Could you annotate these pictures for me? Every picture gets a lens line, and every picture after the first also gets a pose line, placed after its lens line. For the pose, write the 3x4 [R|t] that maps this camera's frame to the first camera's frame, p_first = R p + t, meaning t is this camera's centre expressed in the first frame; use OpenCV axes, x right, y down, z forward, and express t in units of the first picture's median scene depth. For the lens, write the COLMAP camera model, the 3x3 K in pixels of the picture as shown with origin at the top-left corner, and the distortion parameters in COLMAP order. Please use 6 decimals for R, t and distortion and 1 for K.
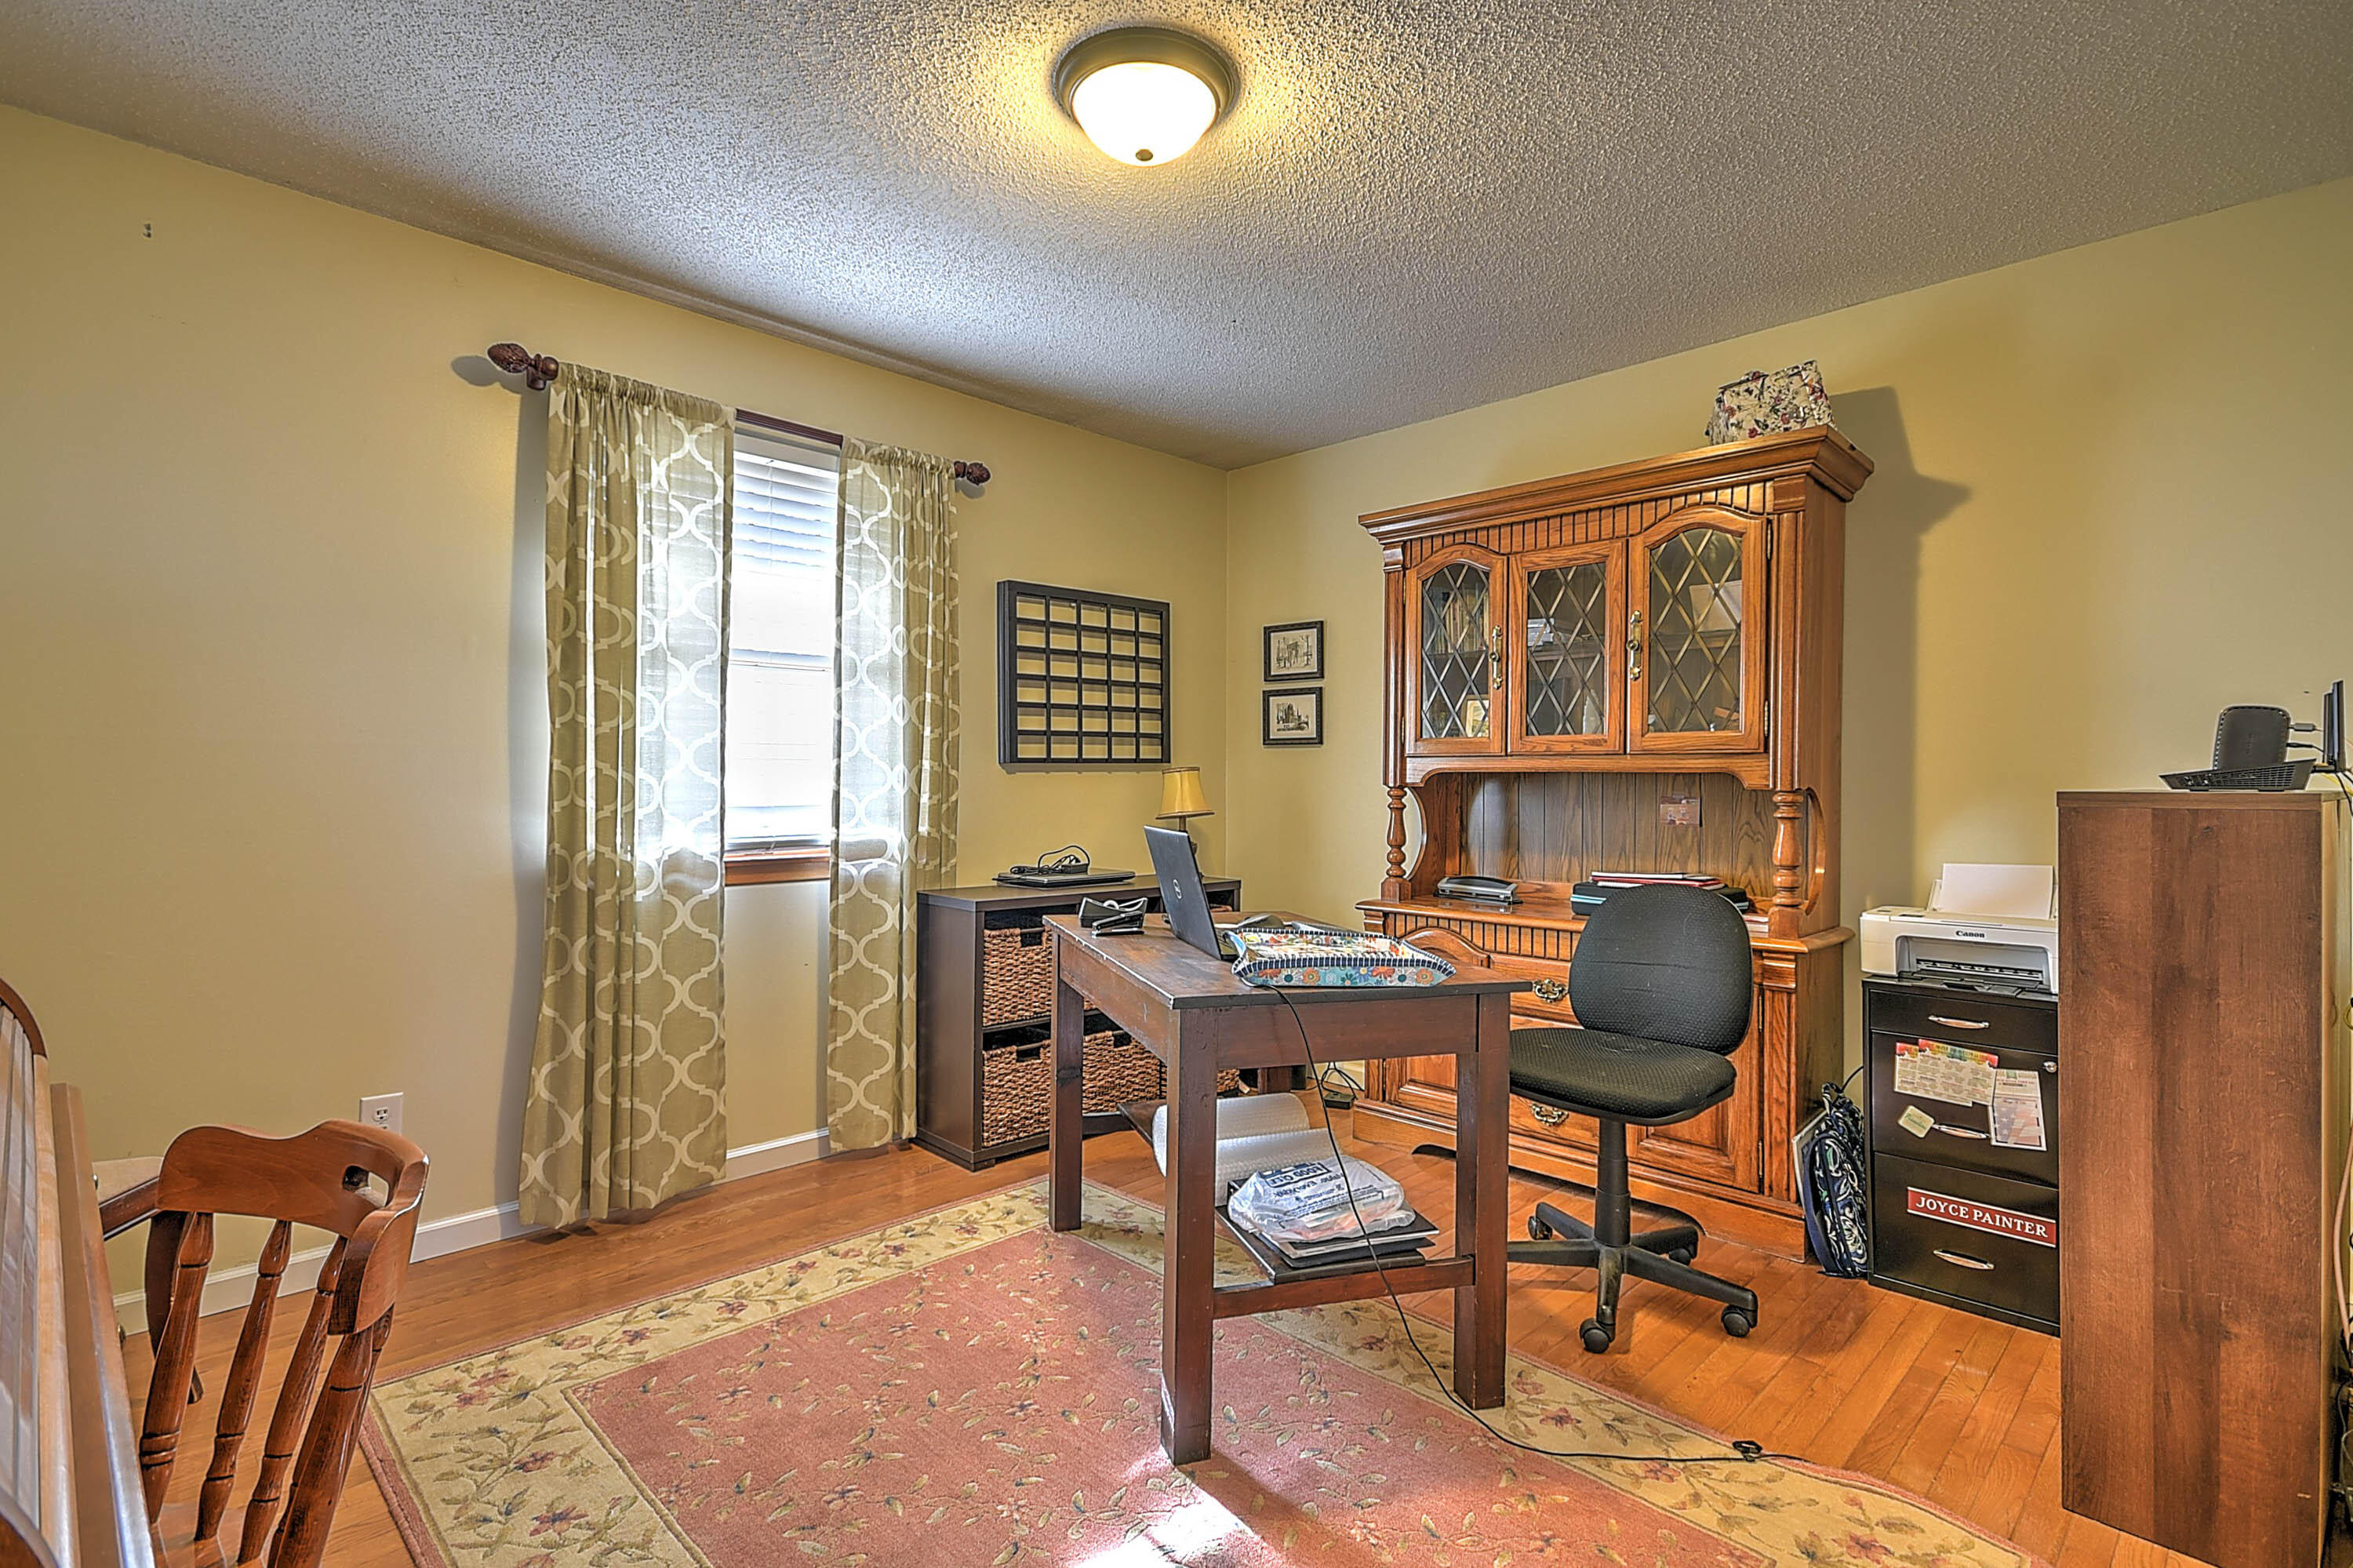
lens RADIAL K [[1115.6, 0, 1180.8], [0, 1115.6, 786.2], [0, 0, 1]] dist [0.015254, 0.000489]
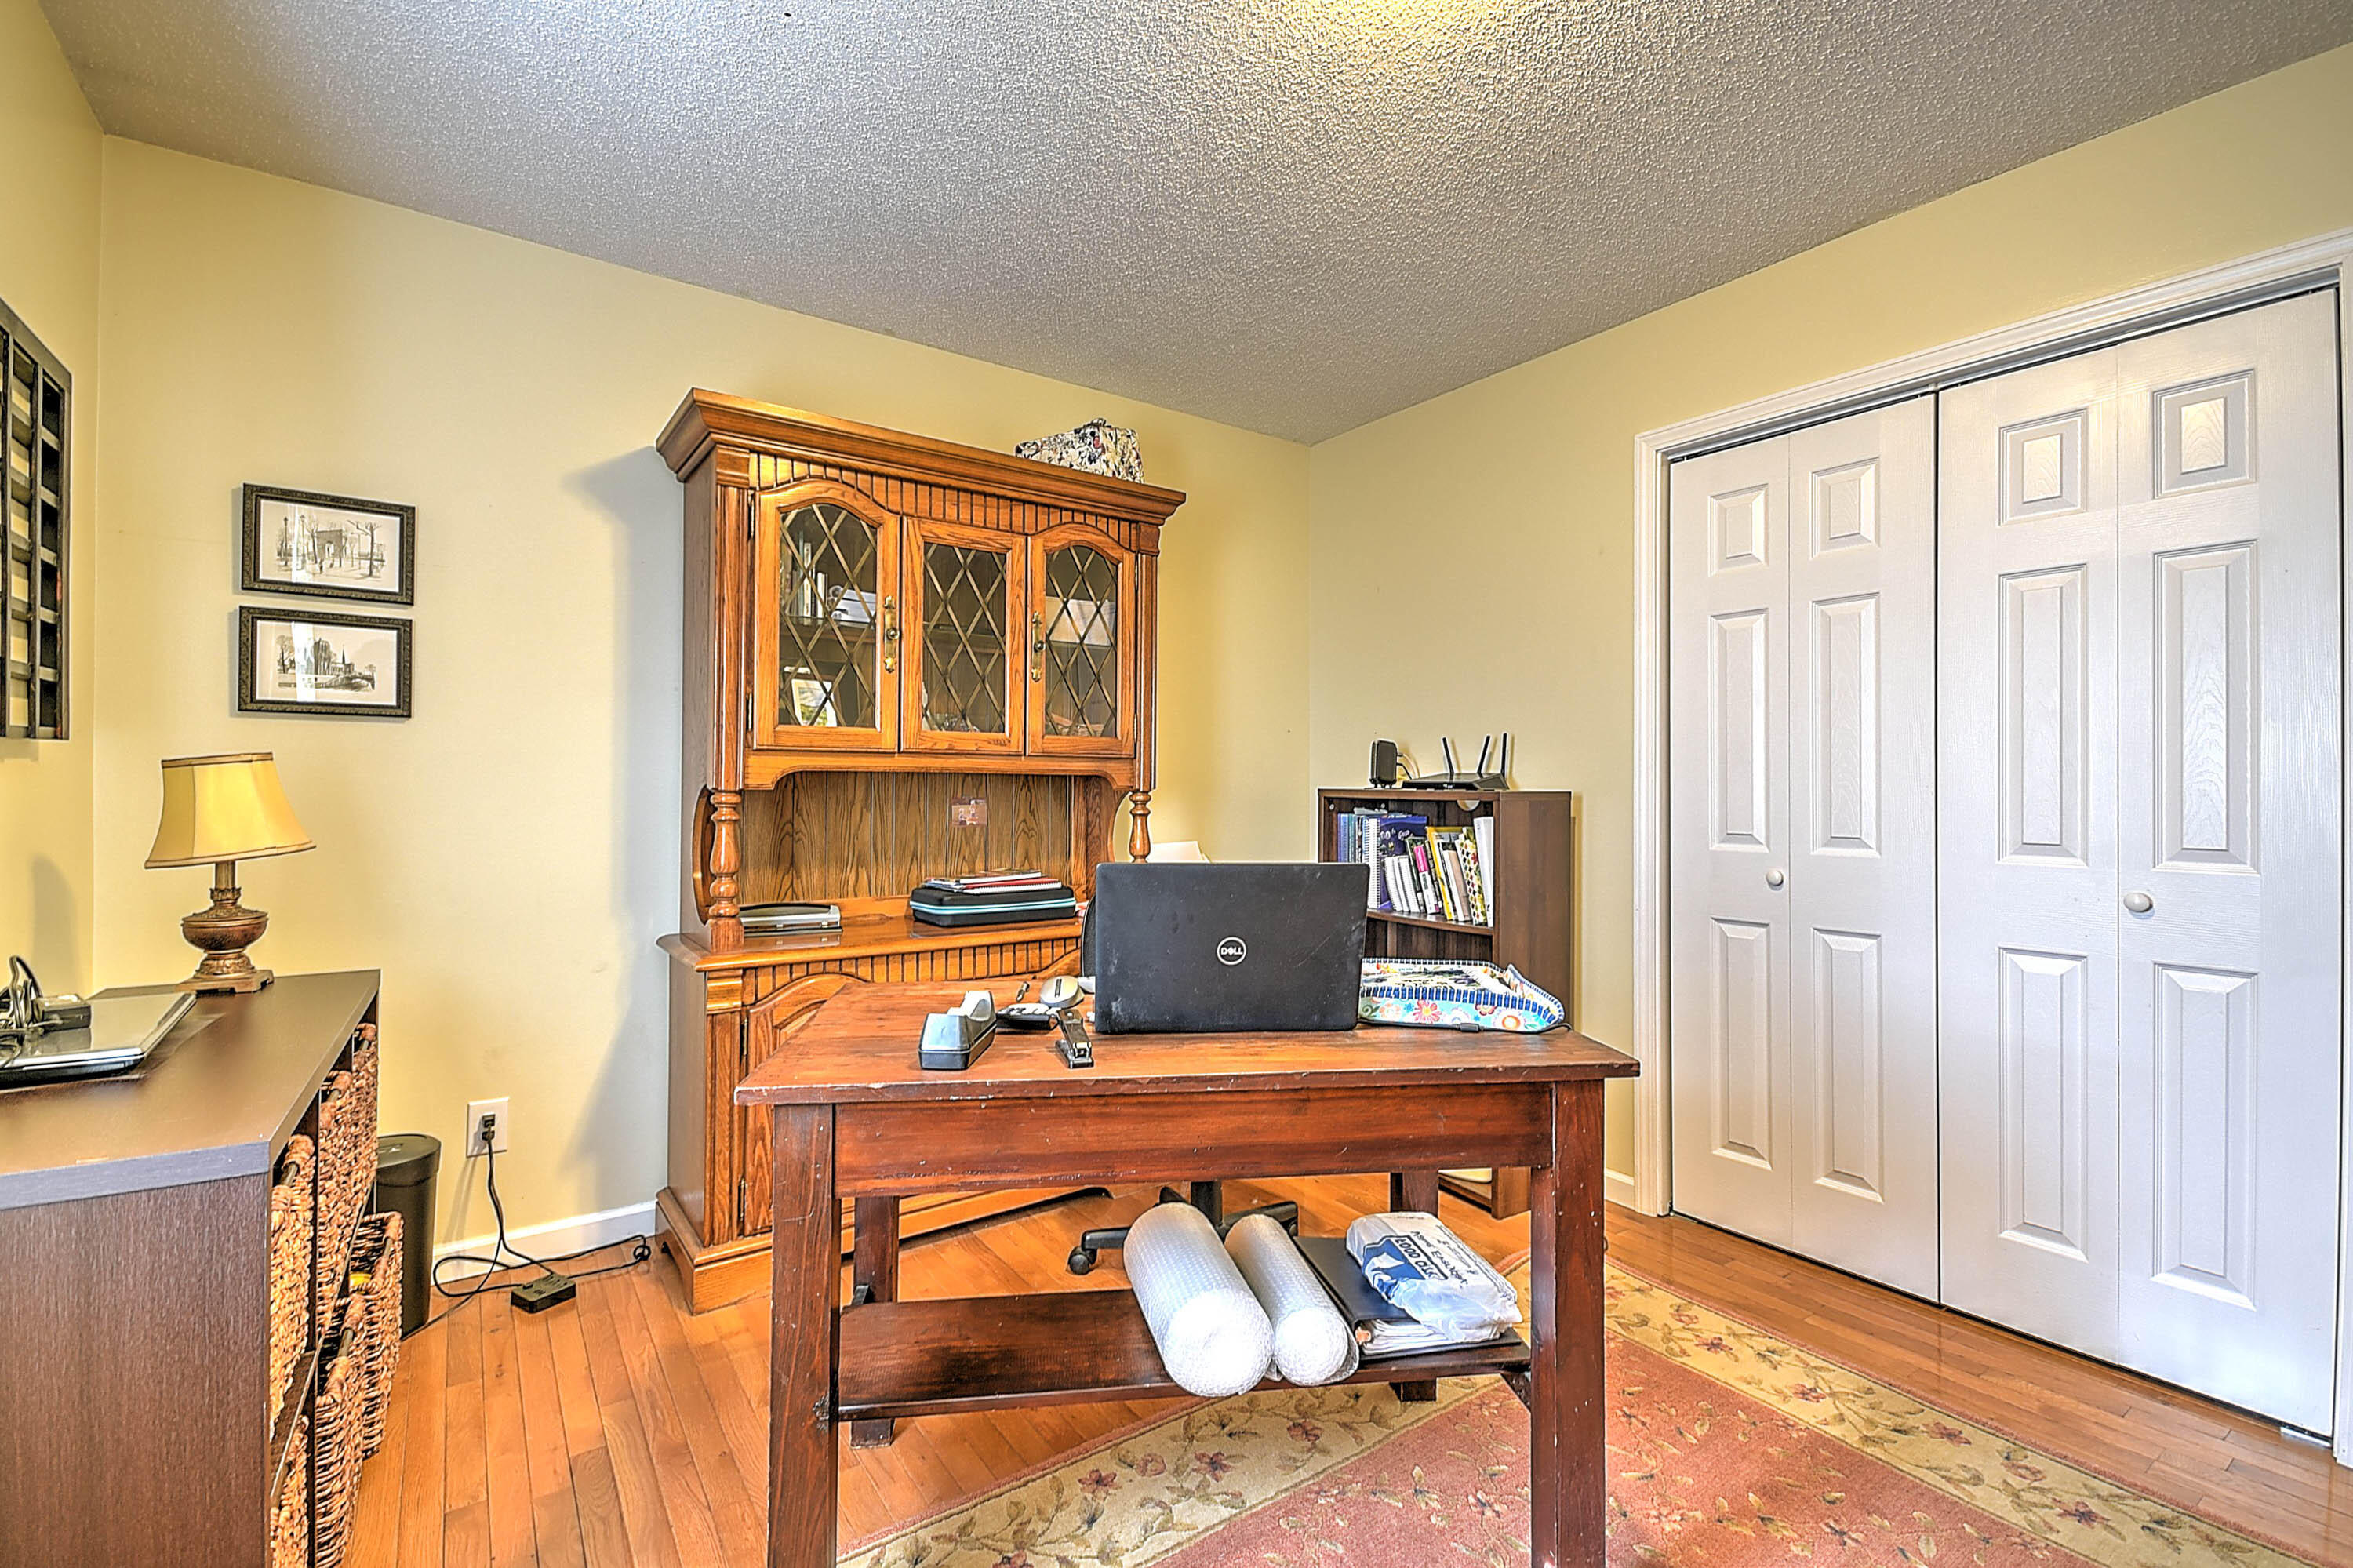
lens RADIAL K [[1035.3, 0, 1183.7], [0, 1035.3, 773.4], [0, 0, 1]] dist [0.012216, -0.004746]
pose [[0.173281, 0.008169, 0.984838, -0.413511], [0.001766, 0.999961, -0.008605, -0.003599], [-0.984871, 0.003231, 0.173260, 0.612571]]
